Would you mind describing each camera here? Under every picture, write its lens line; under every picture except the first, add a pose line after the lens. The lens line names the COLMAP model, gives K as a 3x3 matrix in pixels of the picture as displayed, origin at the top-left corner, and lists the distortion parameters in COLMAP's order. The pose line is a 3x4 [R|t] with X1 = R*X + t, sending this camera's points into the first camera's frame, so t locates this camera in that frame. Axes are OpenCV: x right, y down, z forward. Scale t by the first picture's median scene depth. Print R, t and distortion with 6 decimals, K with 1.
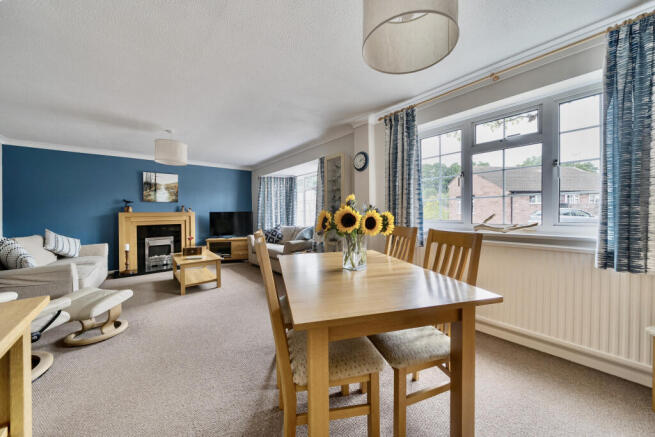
lens RADIAL K [[229.4, 0, 327.9], [0, 229.4, 211.5], [0, 0, 1]] dist [0.000155, 0.000028]
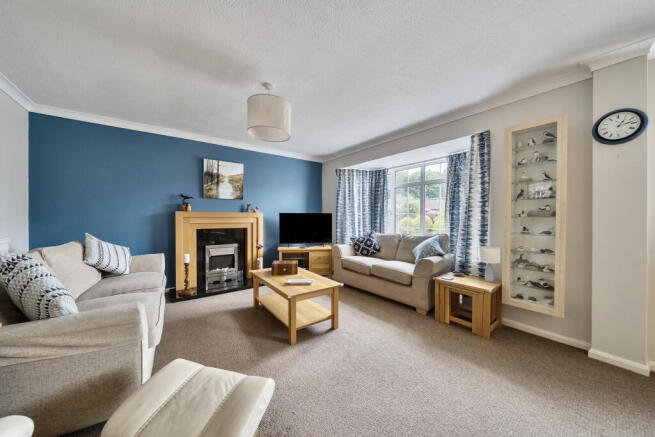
lens RADIAL K [[225.6, 0, 325.6], [0, 225.6, 217.7], [0, 0, 1]] dist [-0.000897, -0.000160]
pose [[0.998272, 0.019378, -0.055482, -0.358135], [-0.018730, 0.999750, 0.012189, 0.006800], [0.055705, -0.011129, 0.998385, 0.275473]]
